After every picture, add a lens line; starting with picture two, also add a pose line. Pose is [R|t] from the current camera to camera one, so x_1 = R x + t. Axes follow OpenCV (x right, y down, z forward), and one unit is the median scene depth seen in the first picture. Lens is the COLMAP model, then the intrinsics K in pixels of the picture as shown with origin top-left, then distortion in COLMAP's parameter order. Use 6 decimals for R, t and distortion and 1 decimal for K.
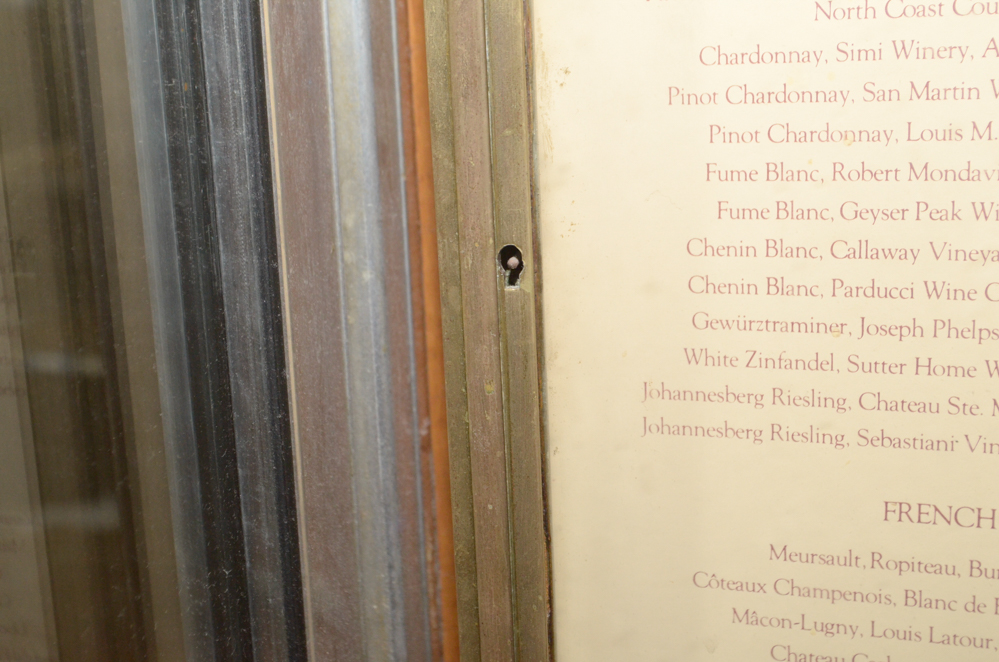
lens RADIAL K [[1513.8, 0, 499.4], [0, 1513.8, 331.3], [0, 0, 1]] dist [0.031907, 0.000000]
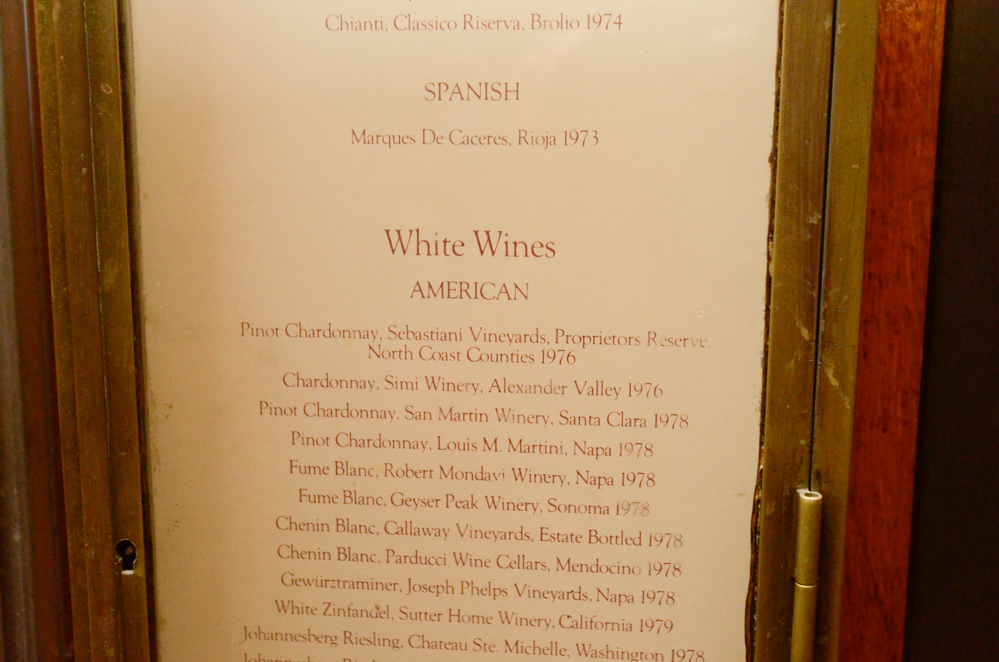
lens RADIAL K [[1341.2, 0, 499.6], [0, 1341.2, 330.7], [0, 0, 1]] dist [0.001481, 0.000000]
pose [[0.977061, 0.005660, 0.212882, 0.069365], [0.007549, 0.998098, -0.061185, -0.153055], [-0.212824, 0.061388, 0.975160, -0.157305]]
